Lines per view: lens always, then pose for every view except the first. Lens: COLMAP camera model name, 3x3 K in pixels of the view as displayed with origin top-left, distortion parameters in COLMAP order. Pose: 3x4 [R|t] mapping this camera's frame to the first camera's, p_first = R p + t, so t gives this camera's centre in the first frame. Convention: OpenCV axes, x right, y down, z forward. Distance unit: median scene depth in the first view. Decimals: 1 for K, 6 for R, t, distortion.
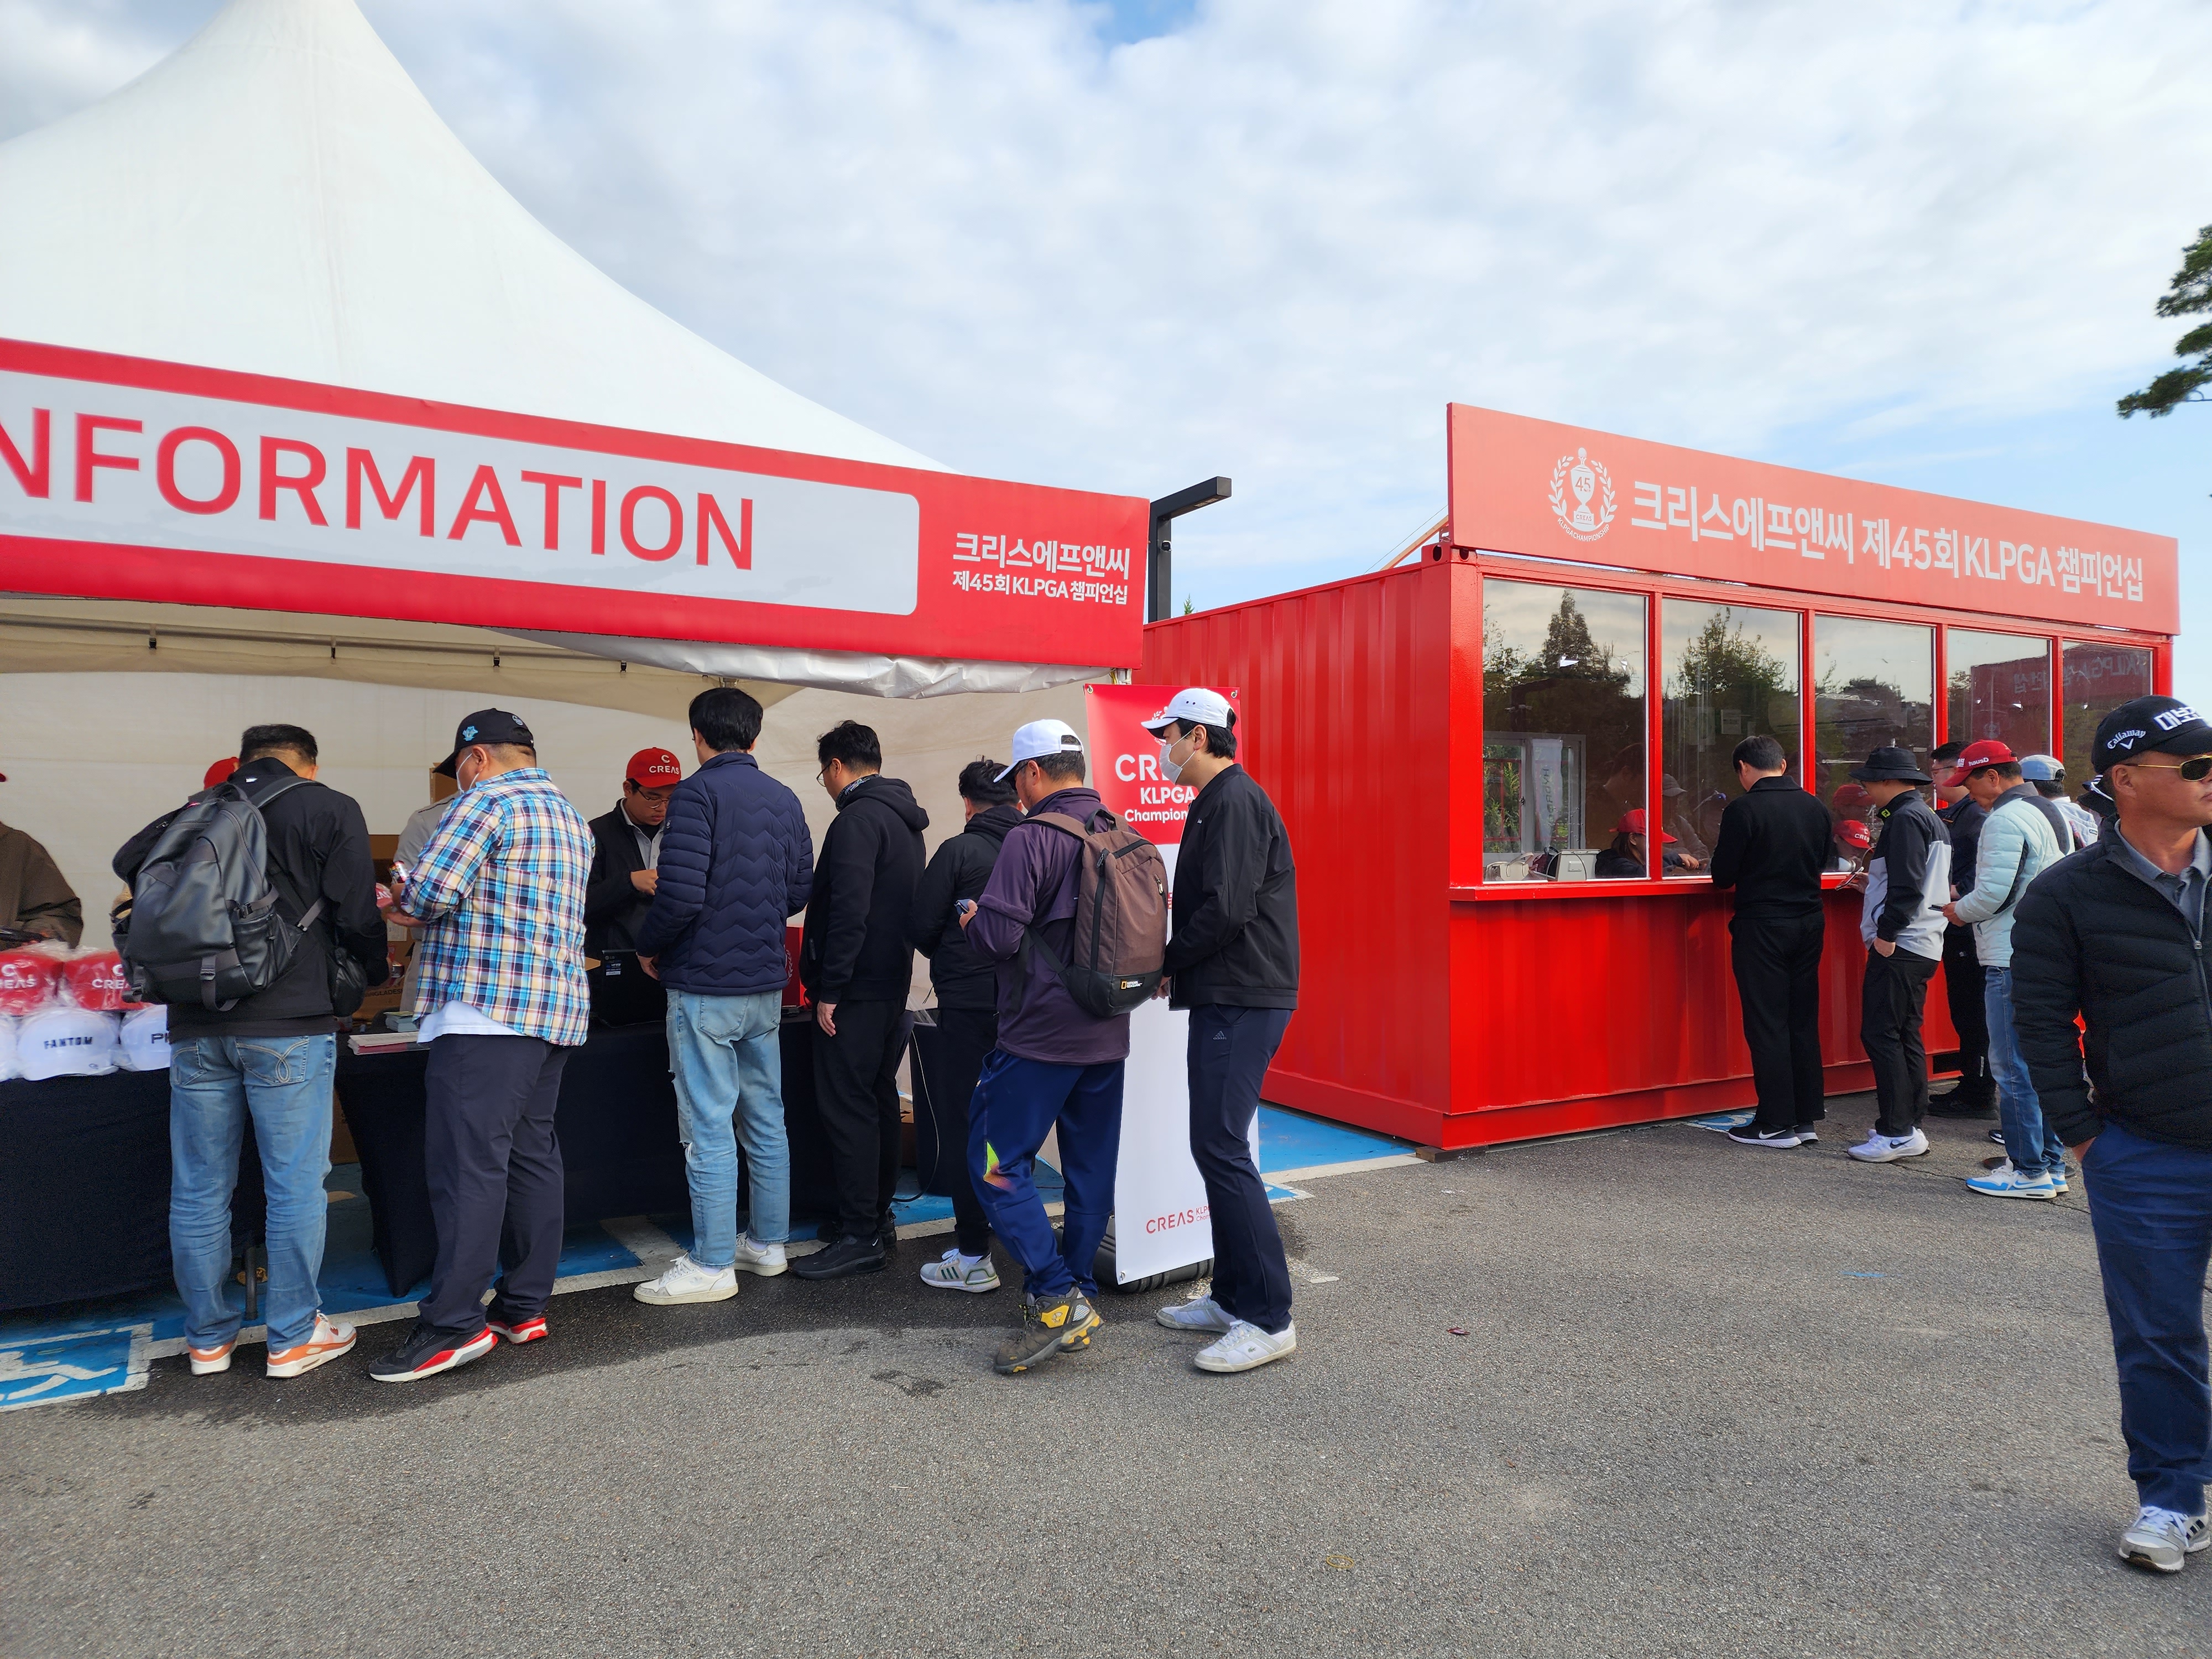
lens RADIAL K [[1485.6, 0, 1107.0], [0, 1485.6, 833.9], [0, 0, 1]] dist [0.082796, -0.060361]
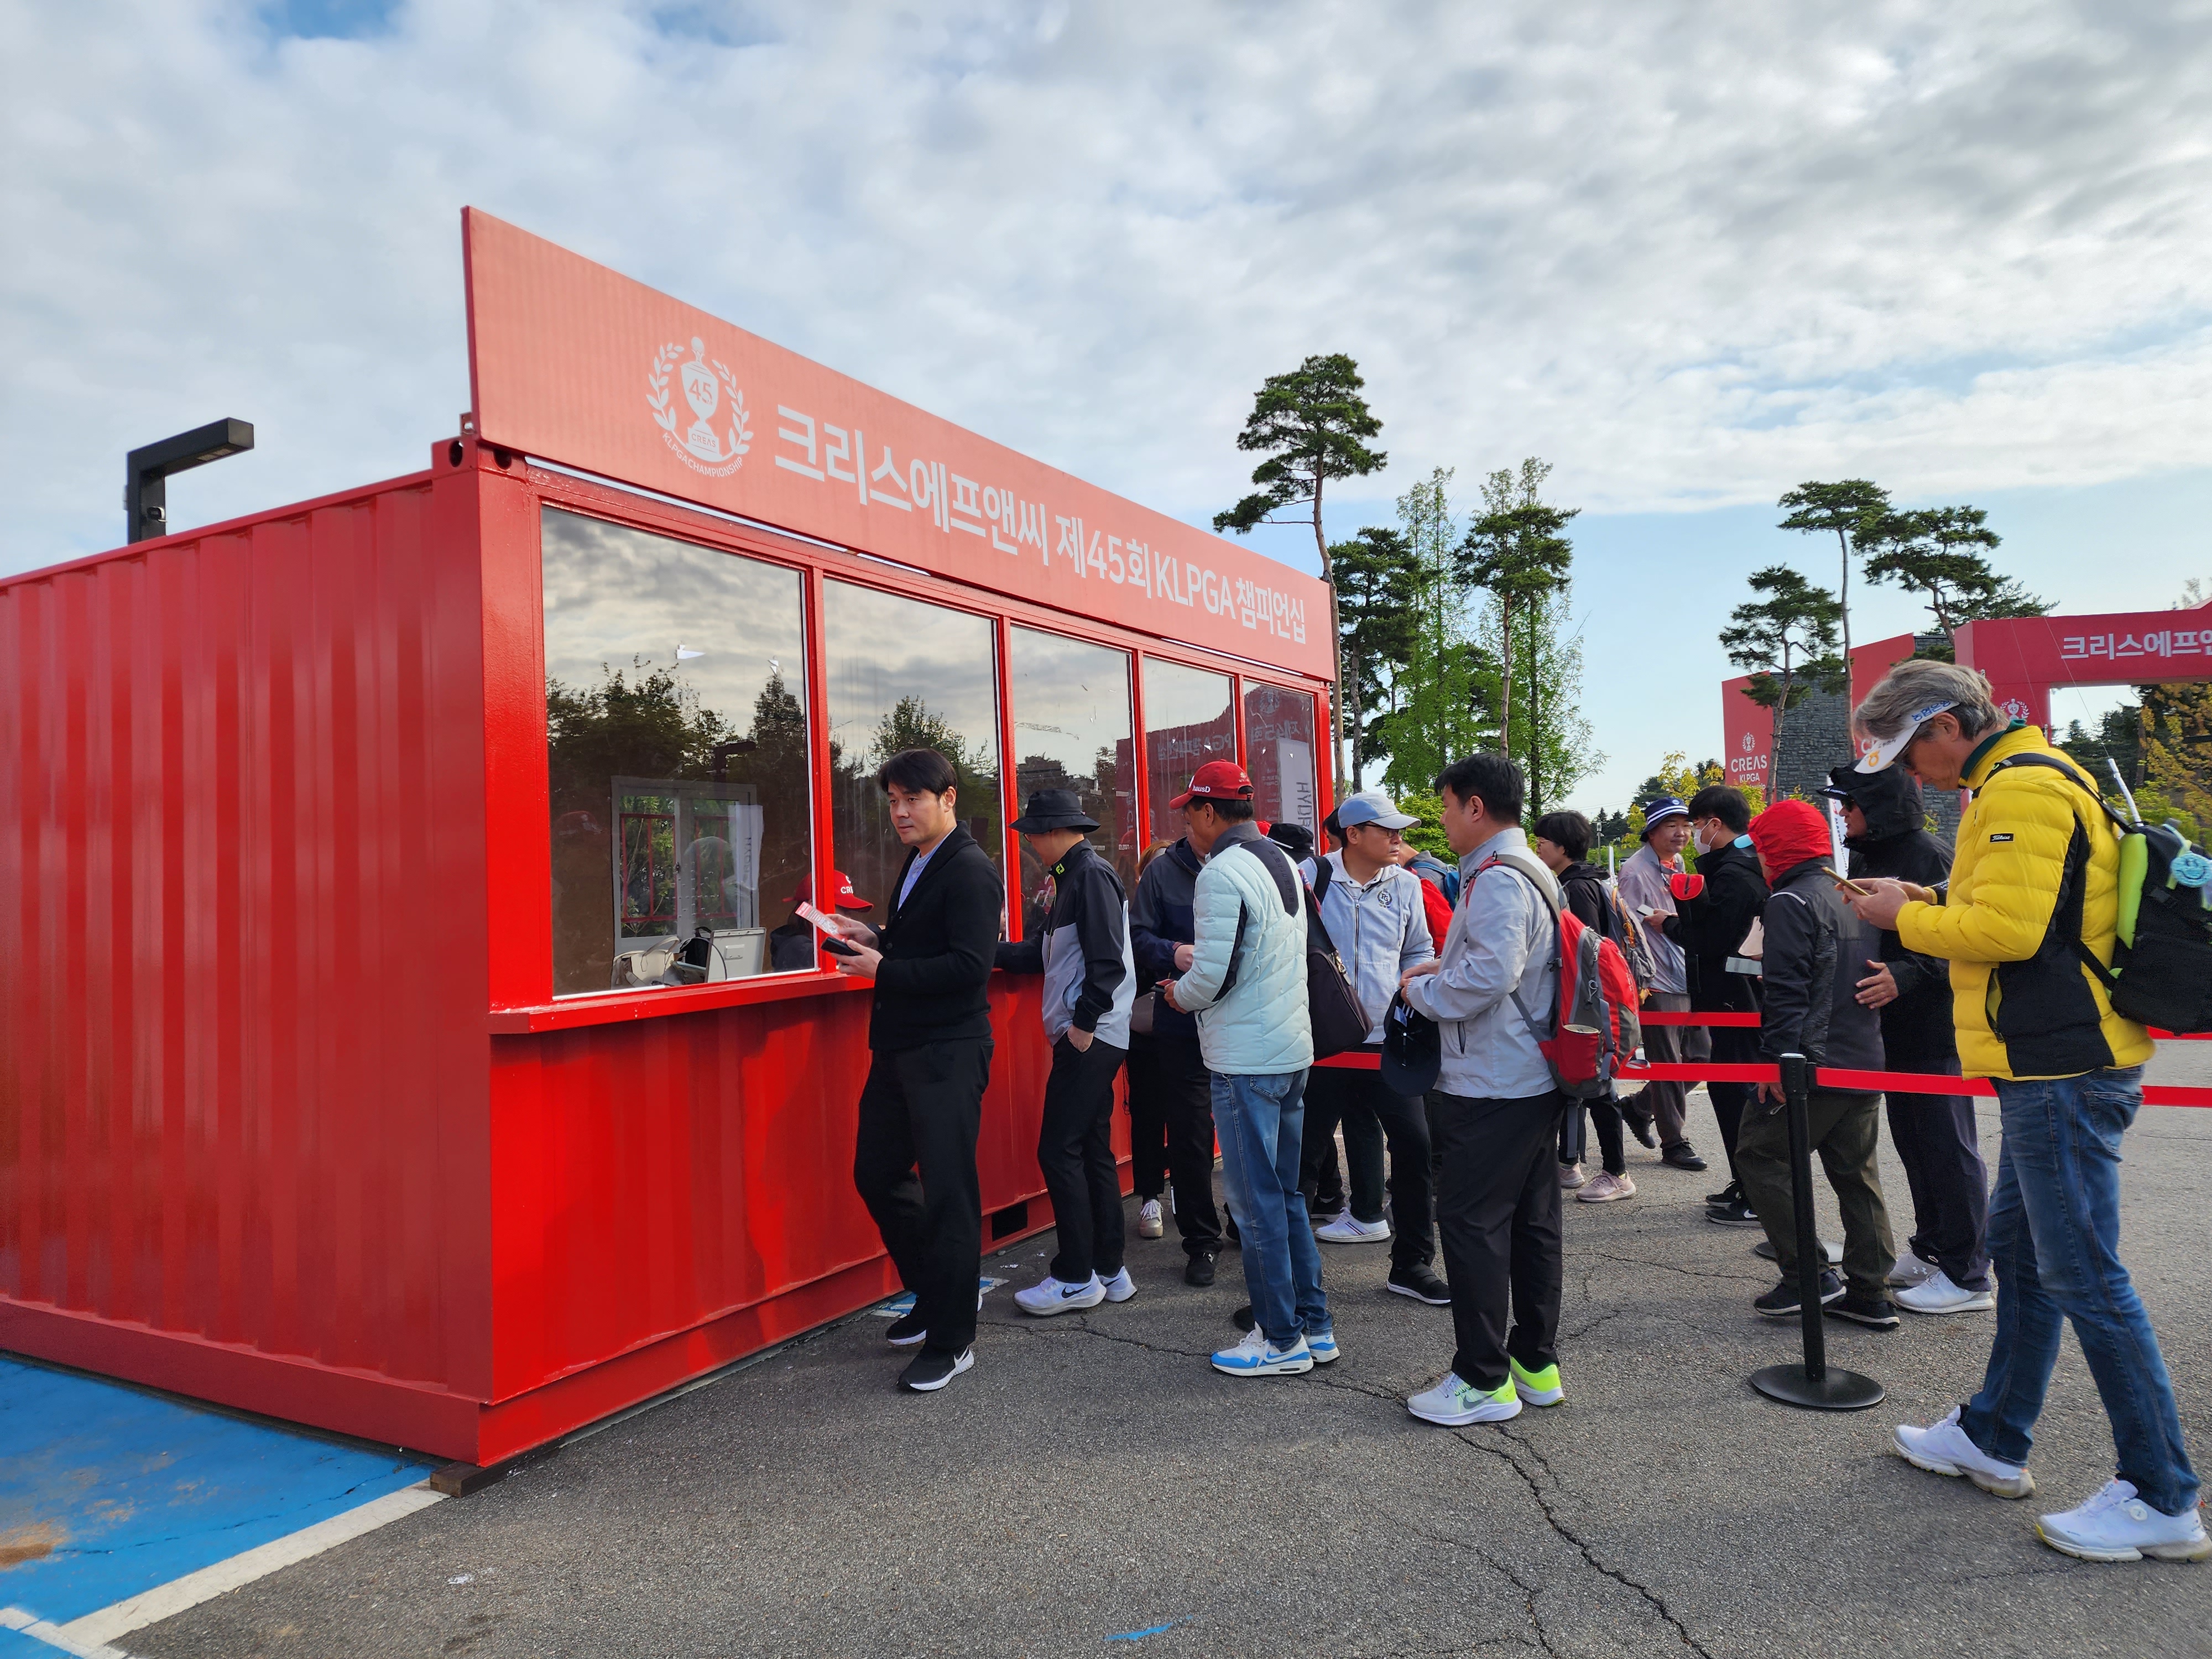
lens RADIAL K [[1485.6, 0, 1113.8], [0, 1485.6, 810.3], [0, 0, 1]] dist [0.082796, -0.060361]
pose [[0.867829, -0.006654, 0.496818, 0.125845], [0.038259, 0.997836, -0.053466, -0.002254], [-0.495388, 0.065407, 0.866206, 0.300440]]
